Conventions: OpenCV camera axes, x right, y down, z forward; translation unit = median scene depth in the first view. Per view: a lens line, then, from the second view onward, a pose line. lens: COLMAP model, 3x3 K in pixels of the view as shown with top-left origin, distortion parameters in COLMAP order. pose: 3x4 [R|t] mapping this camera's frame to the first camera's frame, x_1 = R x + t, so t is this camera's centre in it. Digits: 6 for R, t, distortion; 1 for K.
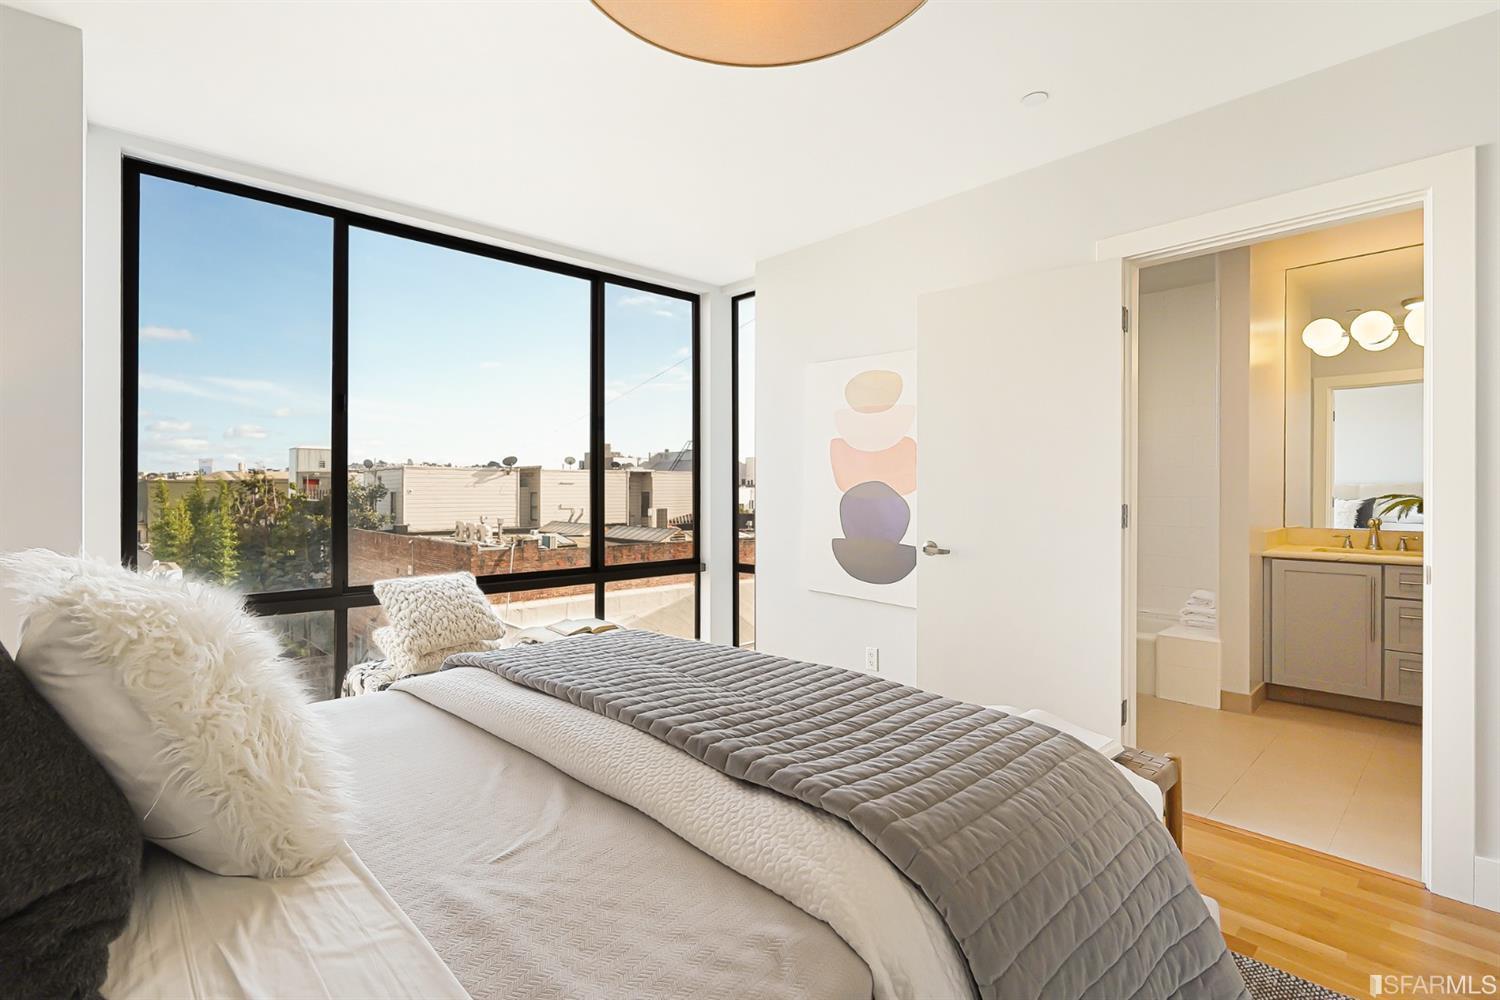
lens RADIAL K [[709.4, 0, 756.8], [0, 709.4, 497.6], [0, 0, 1]] dist [-0.004335, -0.000976]
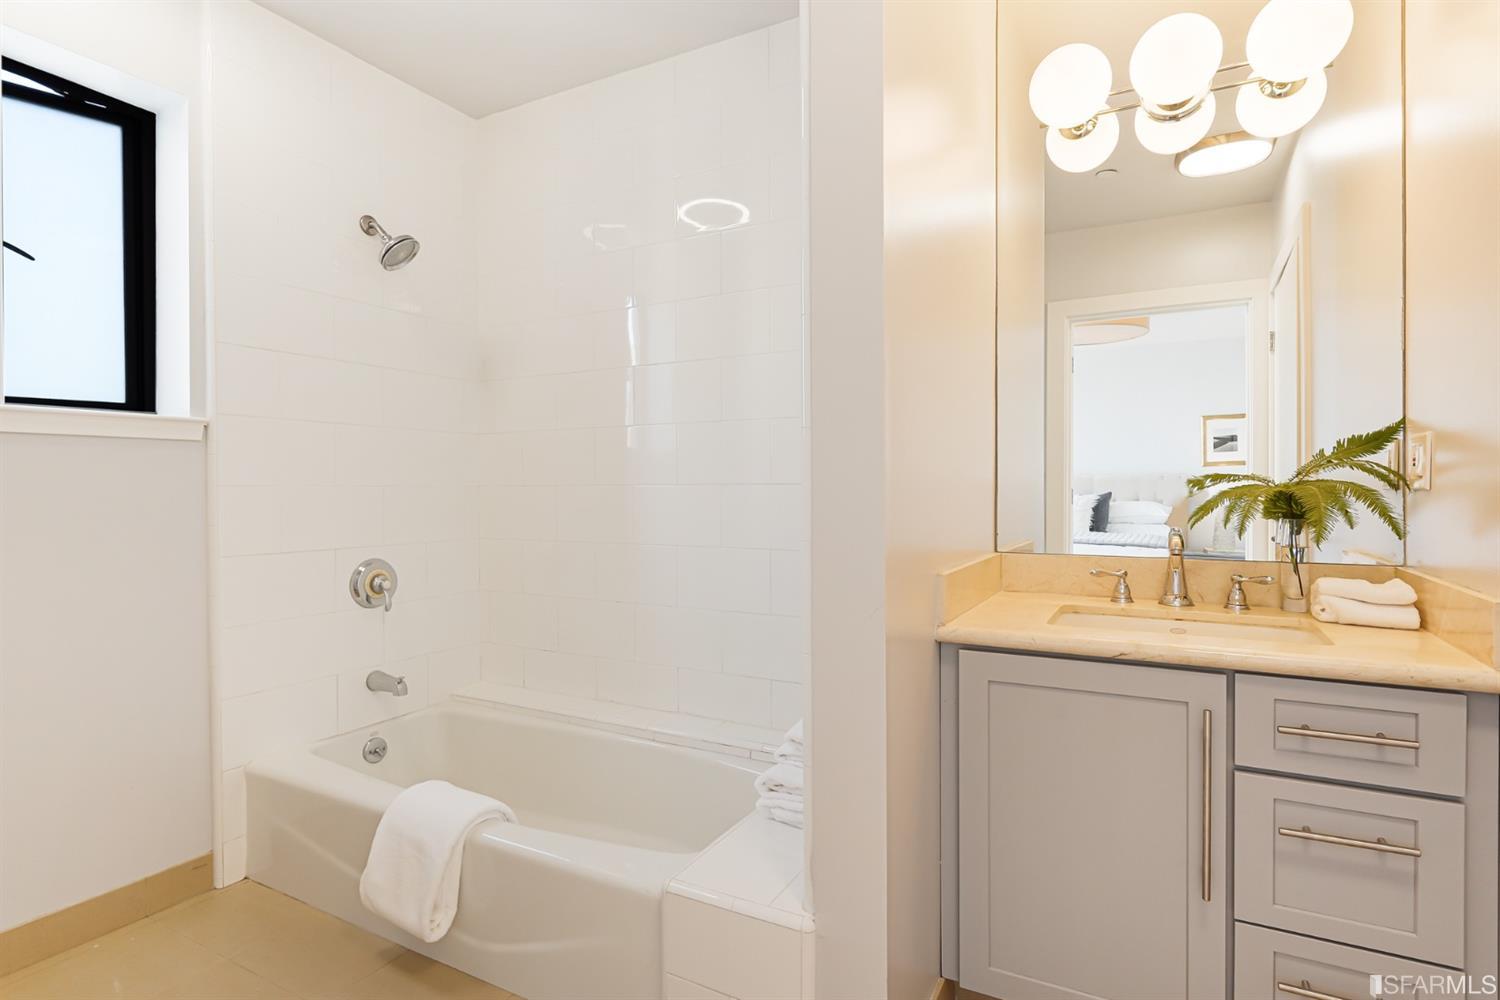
lens RADIAL K [[763.7, 0, 754.1], [0, 763.7, 496.4], [0, 0, 1]] dist [-0.005063, -0.000391]
pose [[0.953288, 0.000761, 0.302063, 0.140254], [-0.001296, 0.999998, 0.001572, 0.002344], [-0.302061, -0.001890, 0.953287, 0.181479]]
